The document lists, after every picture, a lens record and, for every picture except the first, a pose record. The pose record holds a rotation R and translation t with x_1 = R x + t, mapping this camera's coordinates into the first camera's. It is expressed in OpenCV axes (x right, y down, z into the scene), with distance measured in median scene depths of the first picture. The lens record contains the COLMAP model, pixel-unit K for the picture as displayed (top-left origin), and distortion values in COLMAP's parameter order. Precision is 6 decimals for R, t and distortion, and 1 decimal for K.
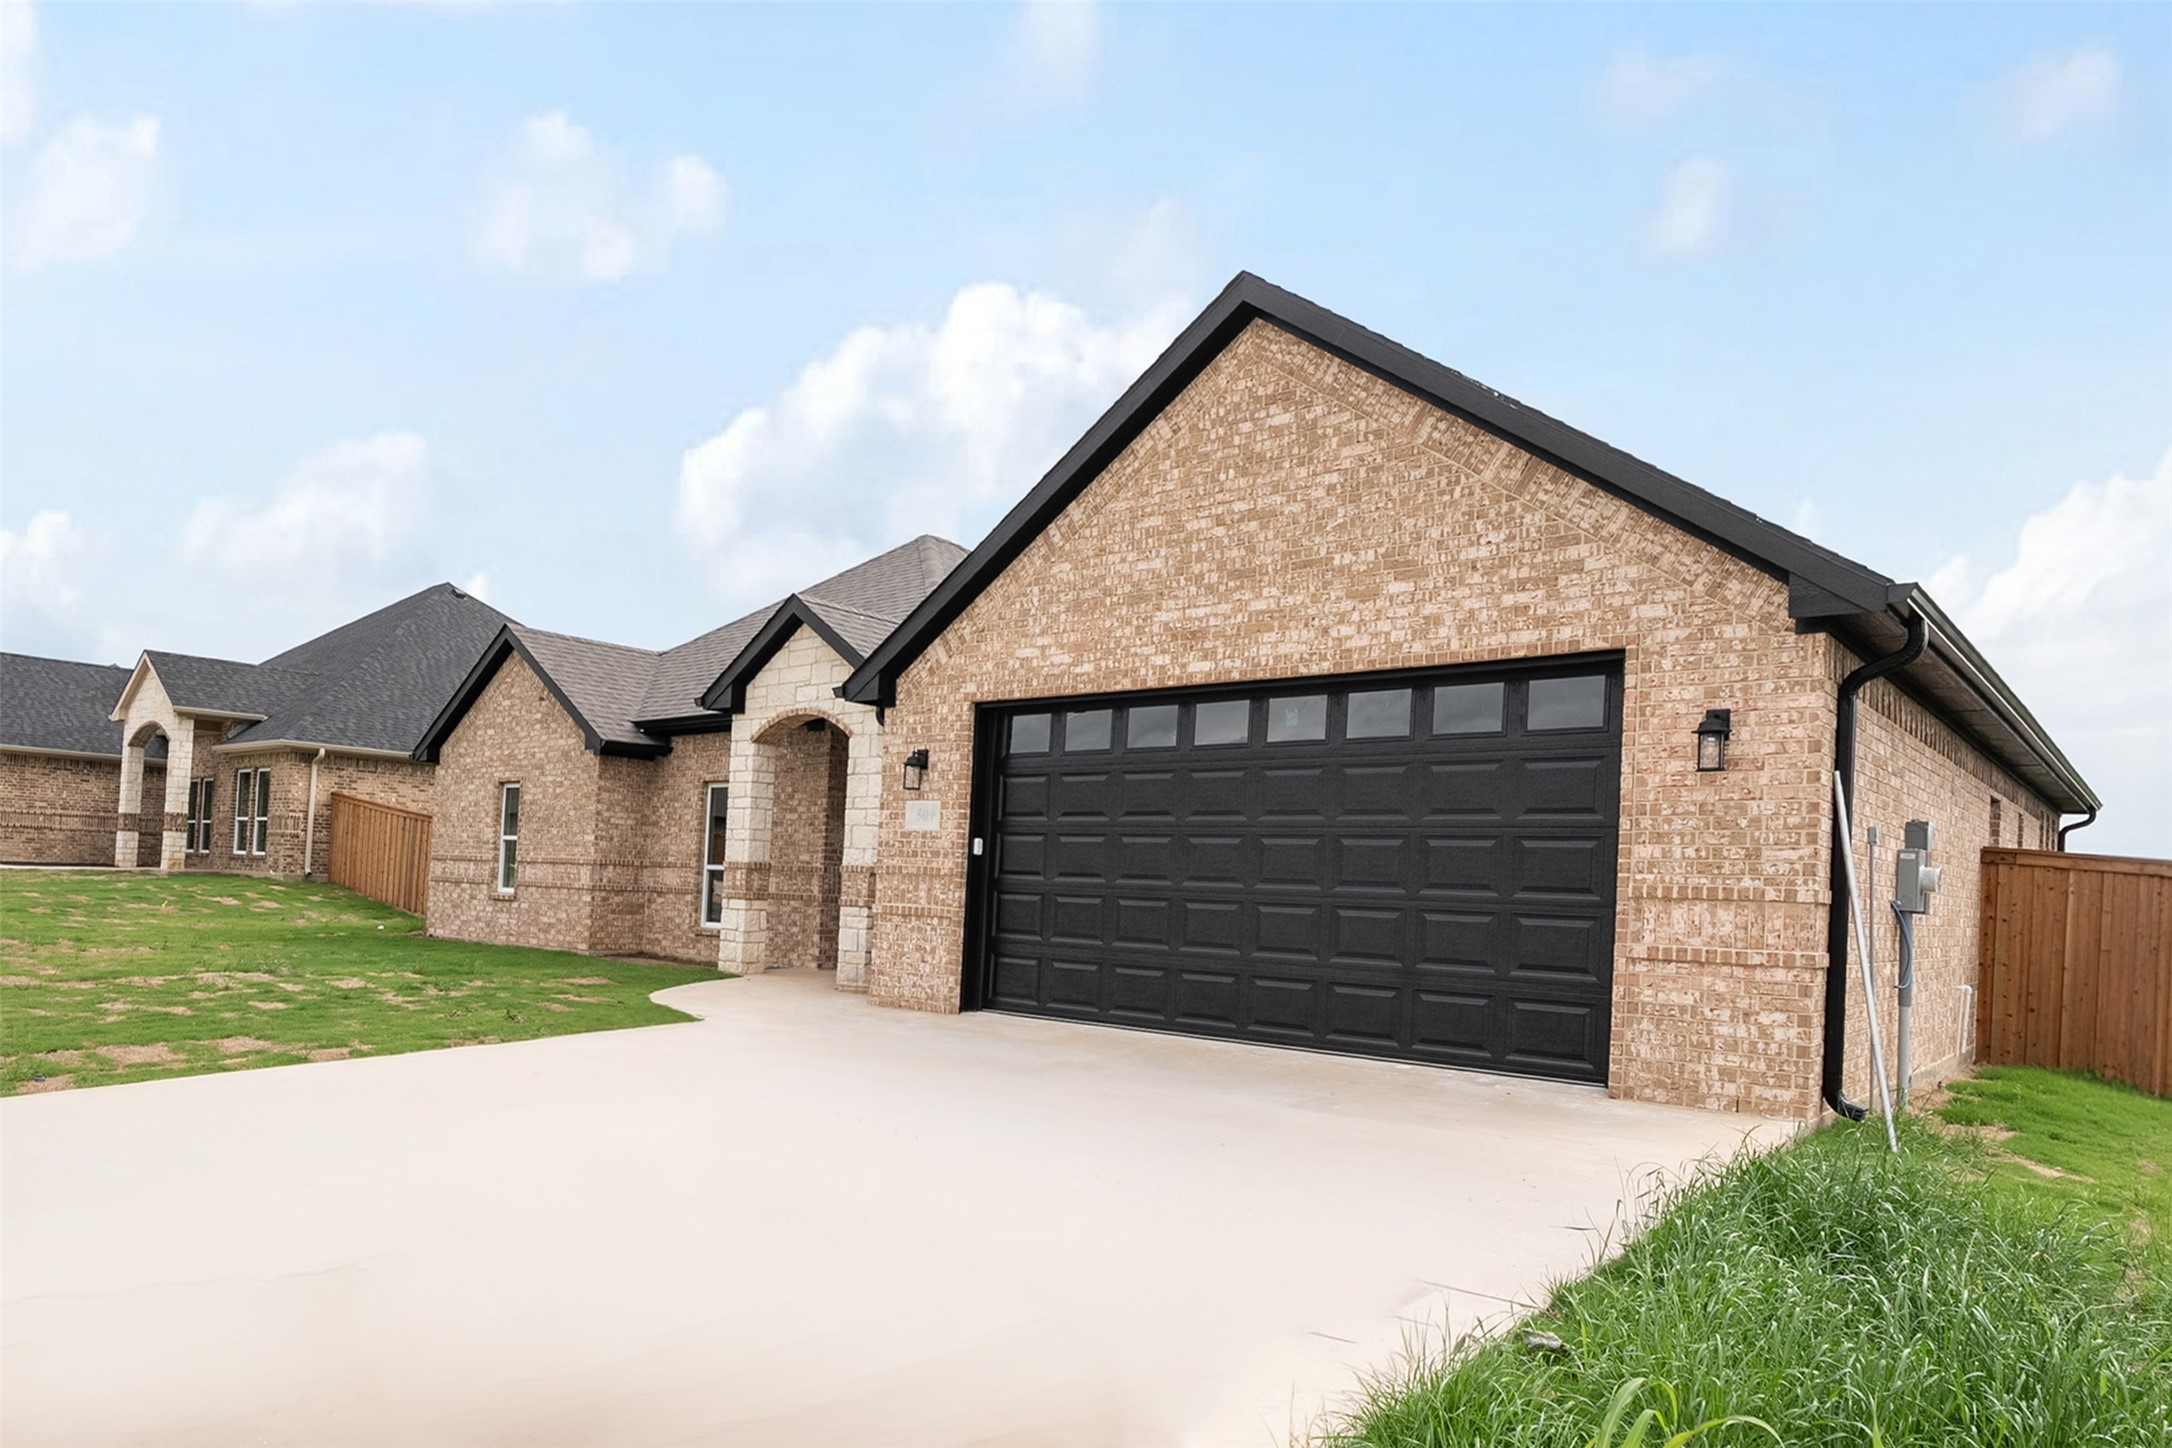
lens RADIAL K [[970.2, 0, 1080.1], [0, 970.2, 774.1], [0, 0, 1]] dist [-0.007806, 0.000089]
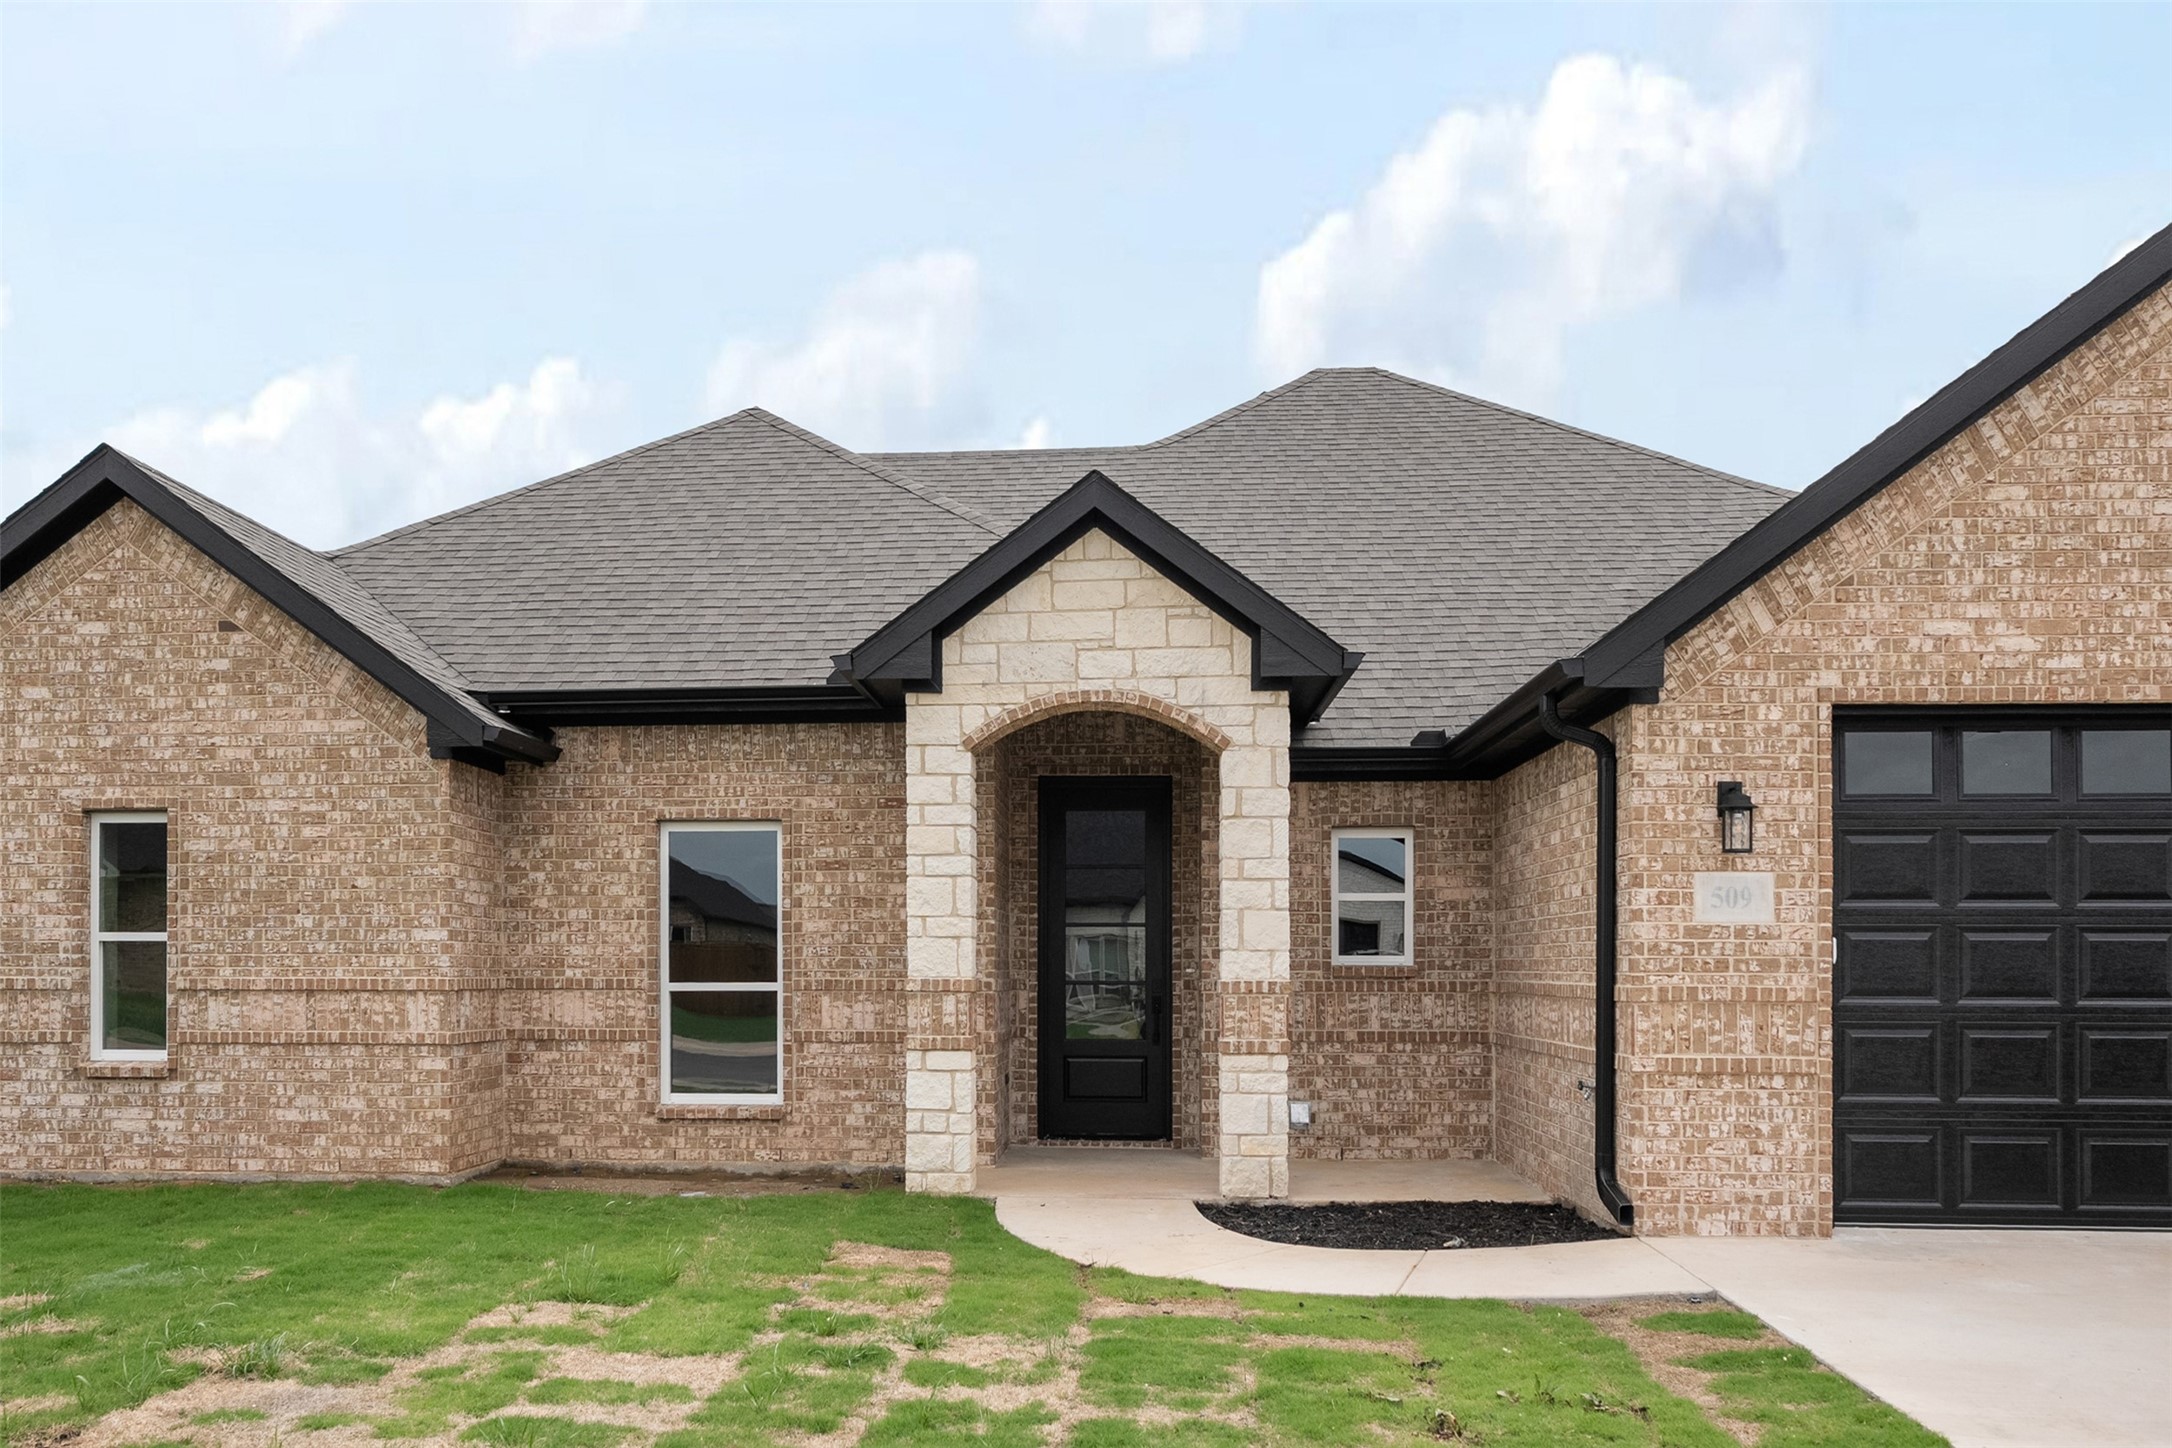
lens RADIAL K [[1256.3, 0, 1086.0], [0, 1256.3, 877.1], [0, 0, 1]] dist [-0.004294, 0.000965]
pose [[0.885329, 0.000794, 0.464964, -0.839744], [-0.022993, 0.998850, 0.042074, 0.008112], [-0.464396, -0.047940, 0.884329, 0.524356]]
